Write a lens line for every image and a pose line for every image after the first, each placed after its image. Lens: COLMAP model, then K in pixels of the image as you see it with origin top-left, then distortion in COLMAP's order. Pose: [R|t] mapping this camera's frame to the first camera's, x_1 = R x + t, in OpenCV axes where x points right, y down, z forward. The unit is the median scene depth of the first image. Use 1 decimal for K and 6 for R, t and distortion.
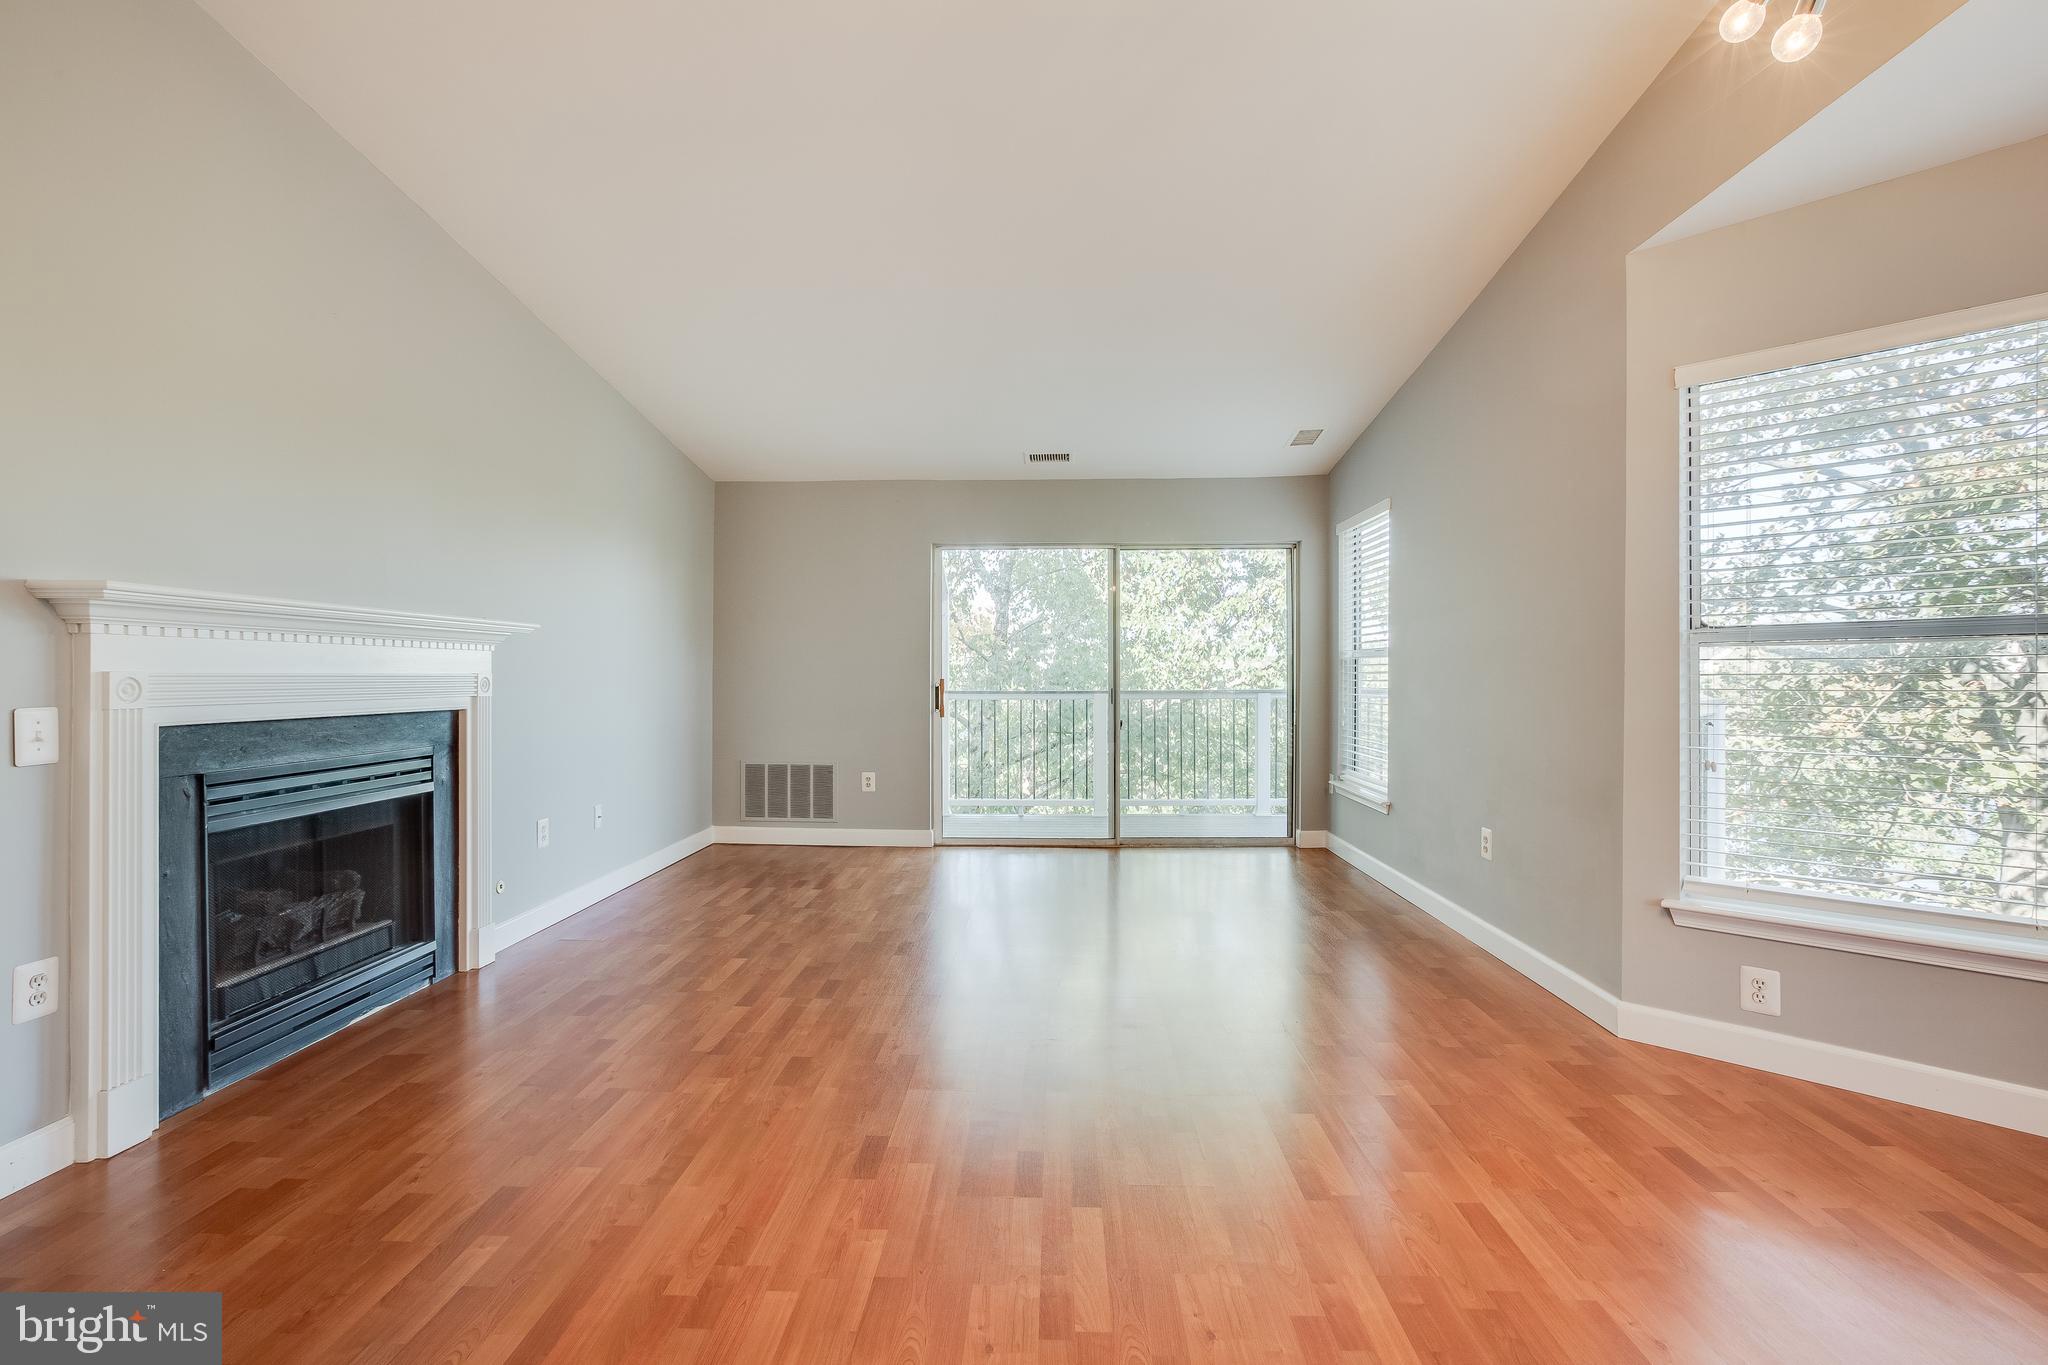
lens RADIAL K [[926.7, 0, 1019.0], [0, 926.7, 671.2], [0, 0, 1]] dist [-0.032114, 0.012593]
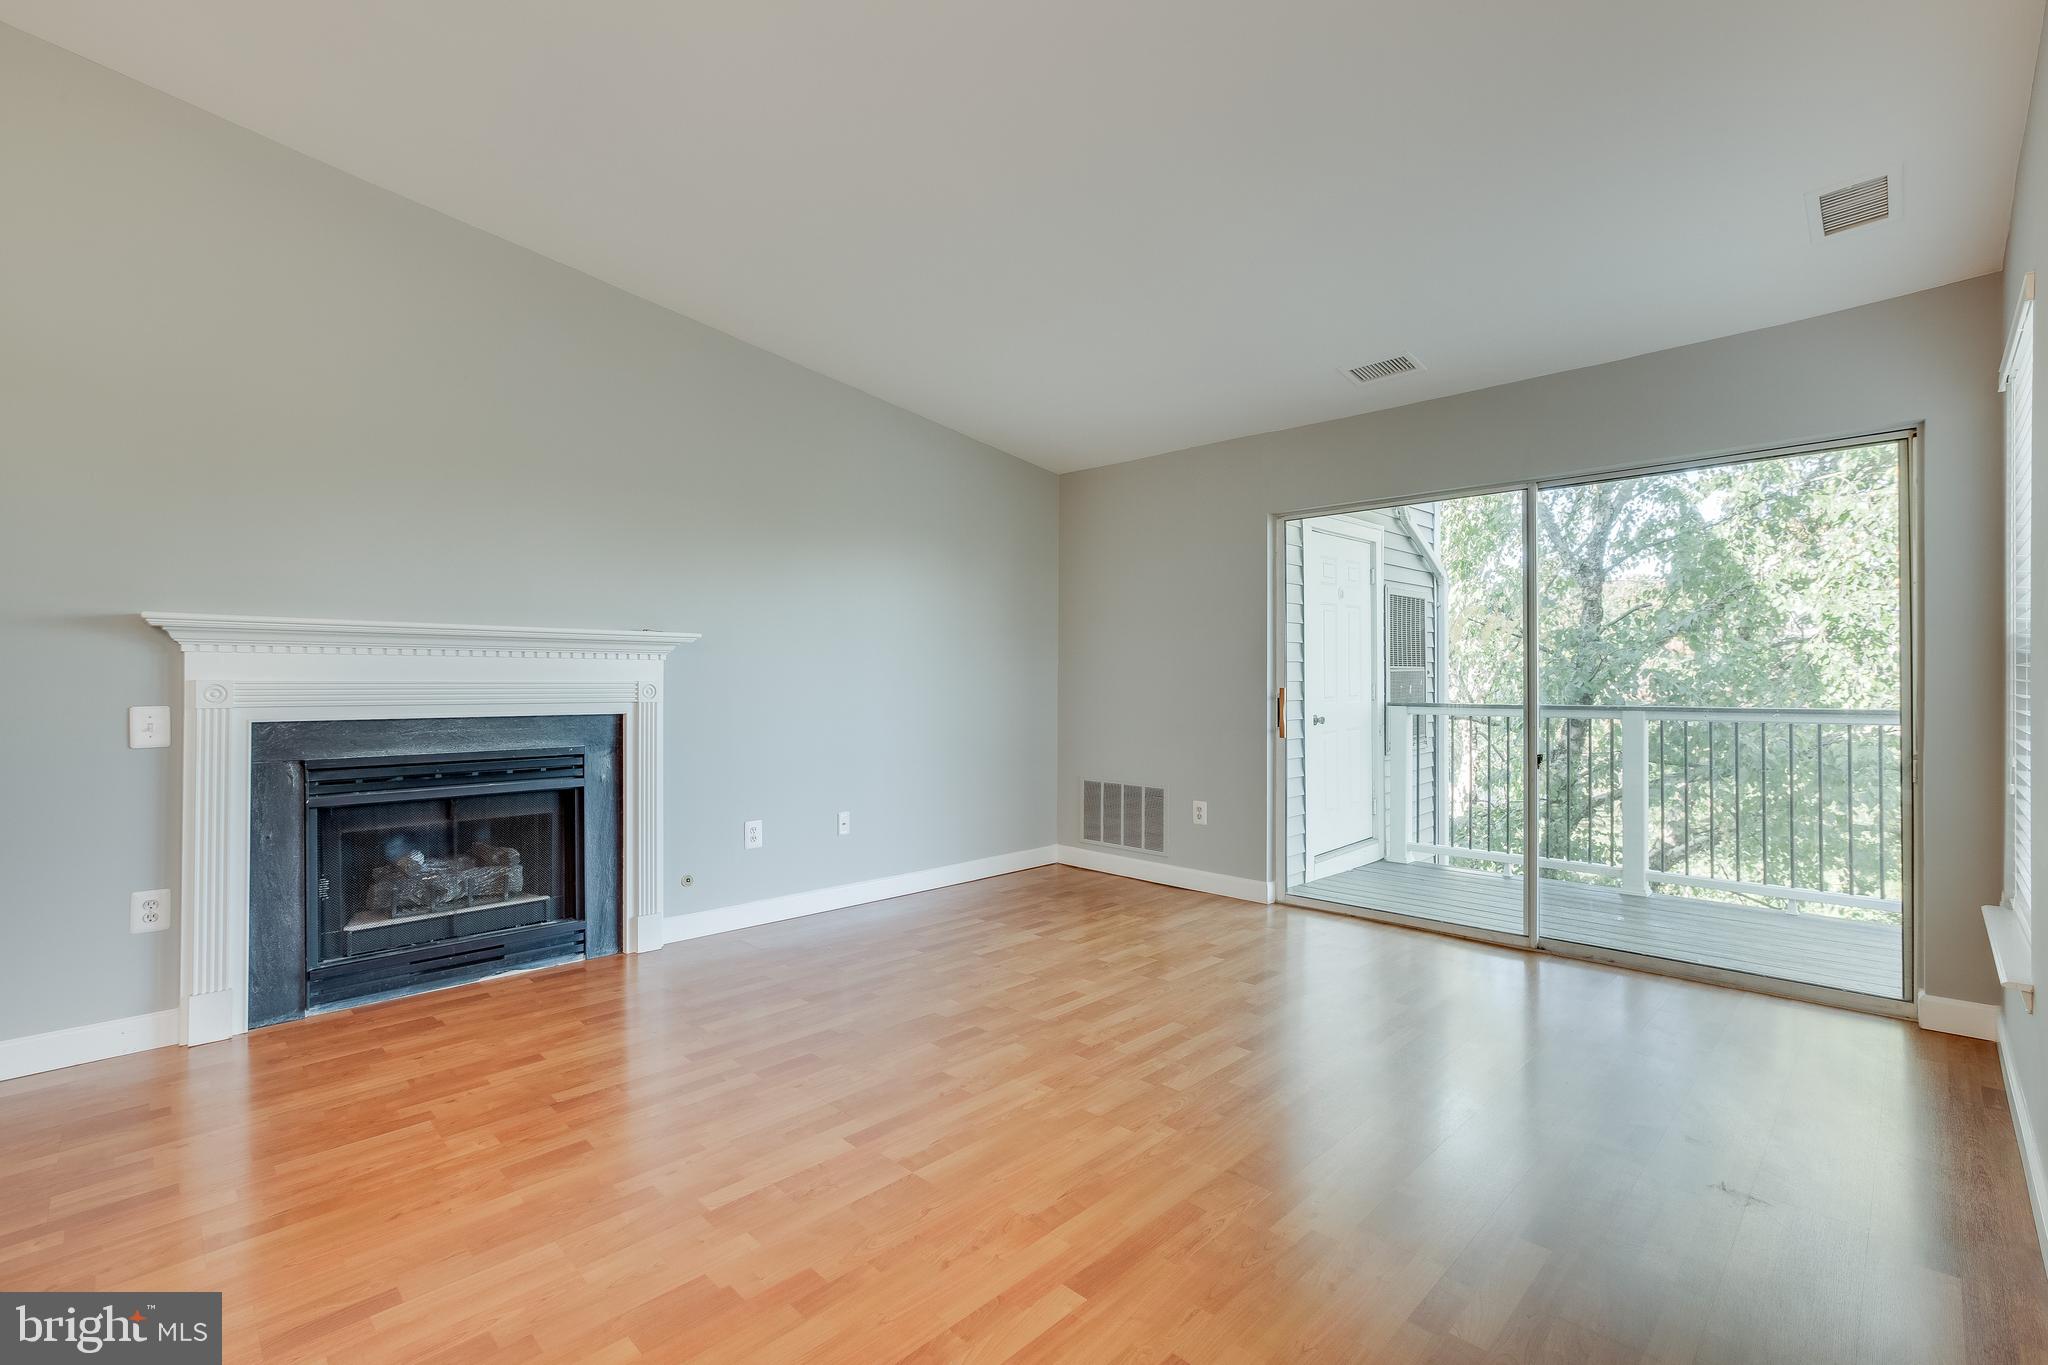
lens RADIAL K [[926.7, 0, 1019.0], [0, 926.7, 671.2], [0, 0, 1]] dist [-0.032114, 0.012593]
pose [[0.736180, -0.004871, -0.676769, 0.491858], [0.001612, 0.999984, -0.005444, -0.001694], [0.676784, 0.002917, 0.736176, 0.525351]]
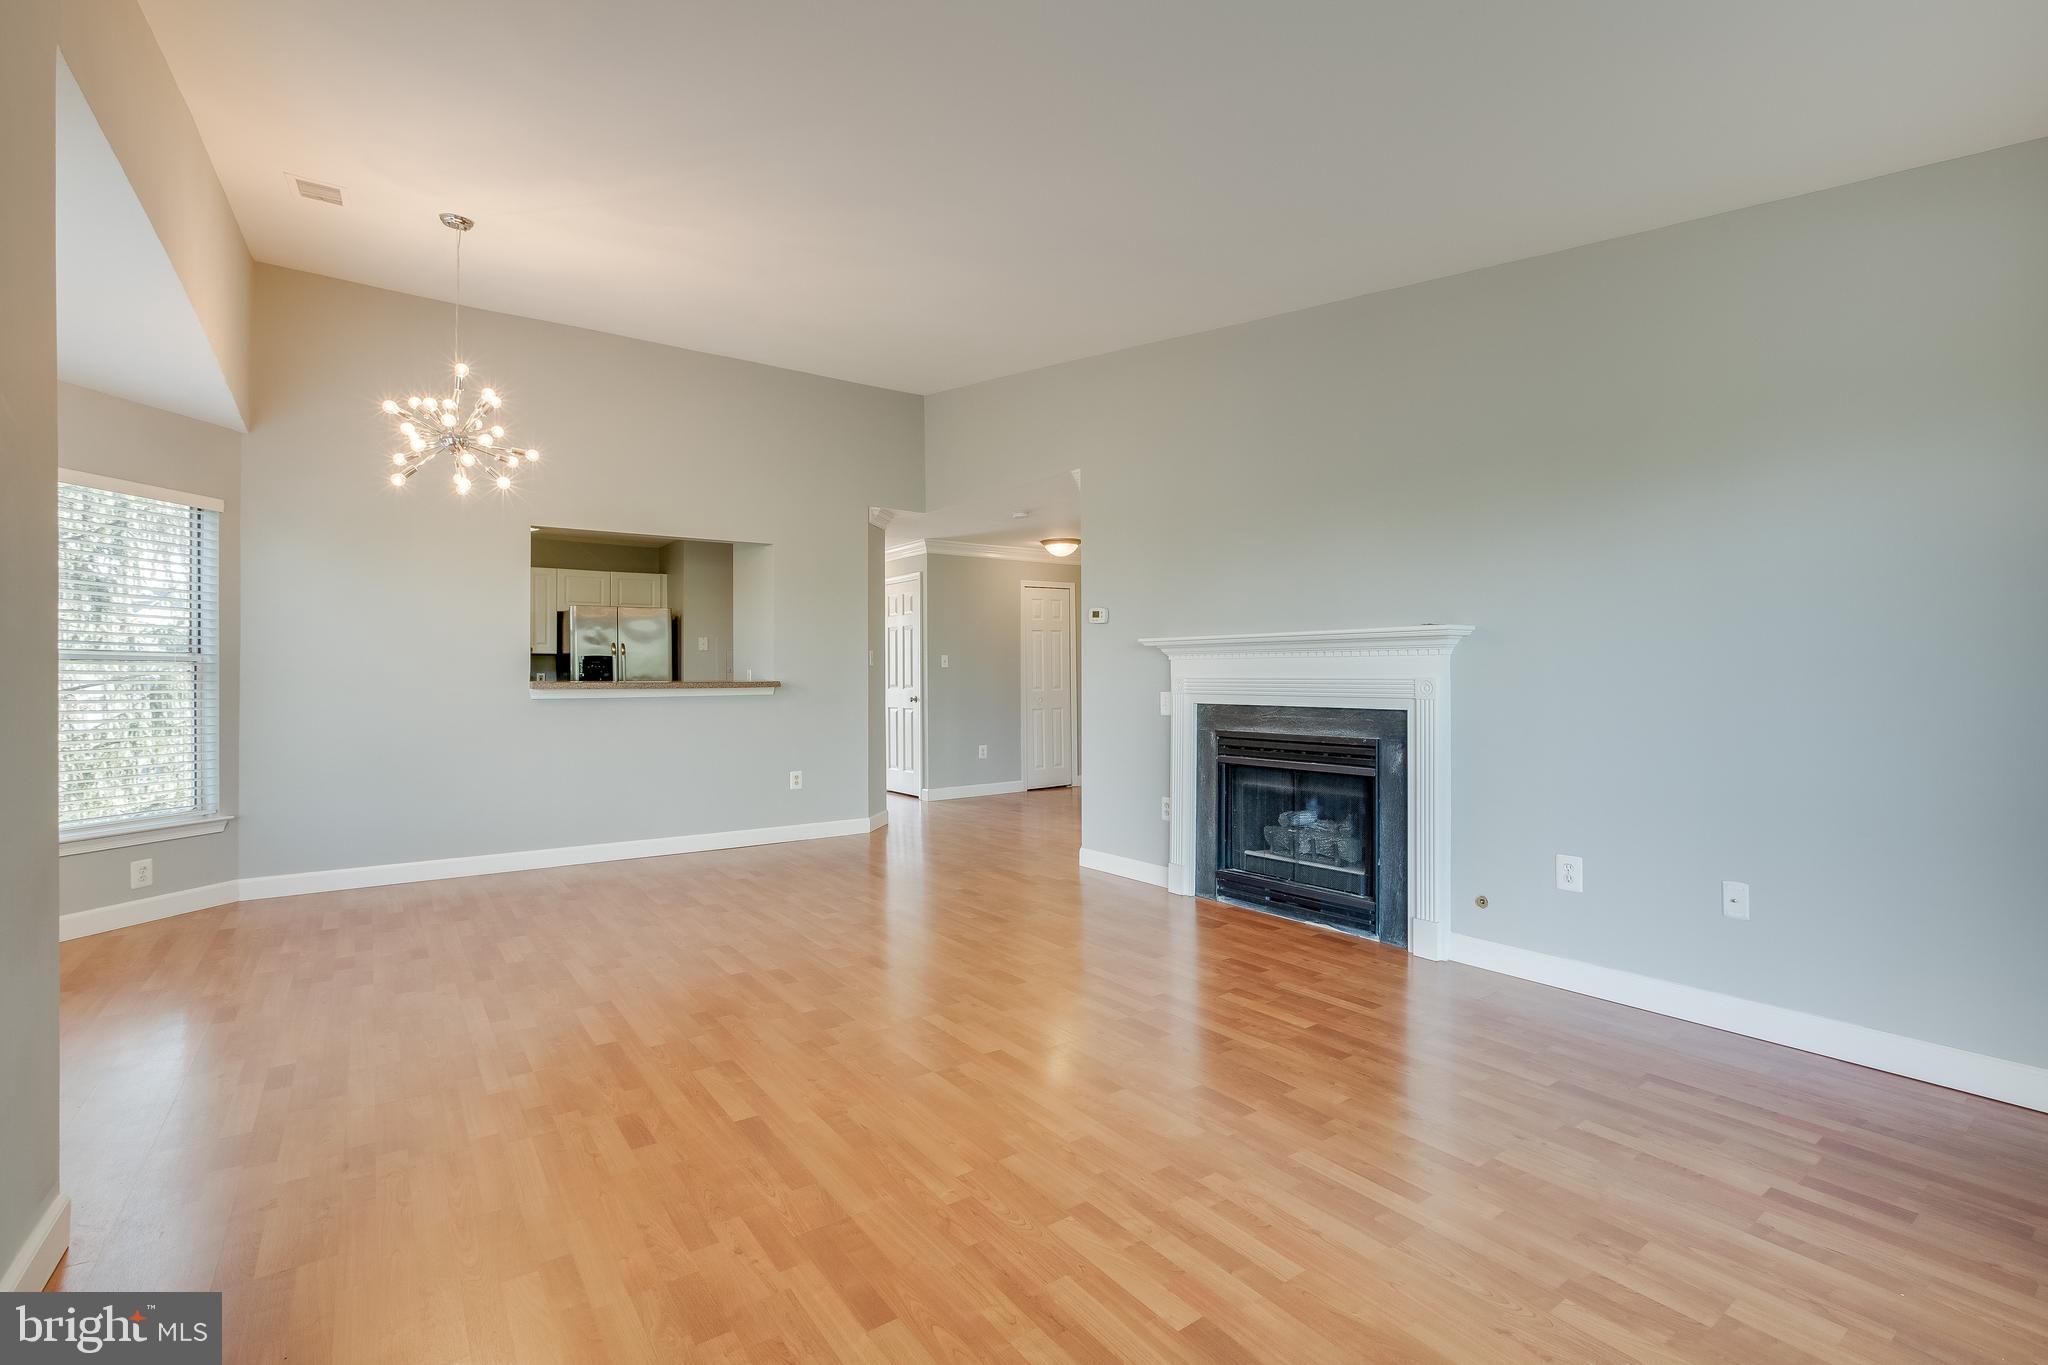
lens RADIAL K [[926.7, 0, 1019.0], [0, 926.7, 671.2], [0, 0, 1]] dist [-0.032114, 0.012593]
pose [[-0.787906, 0.000225, -0.615795, 0.438571], [0.005677, 0.999960, -0.006899, 0.000643], [0.615769, -0.008932, -0.787876, 1.609395]]
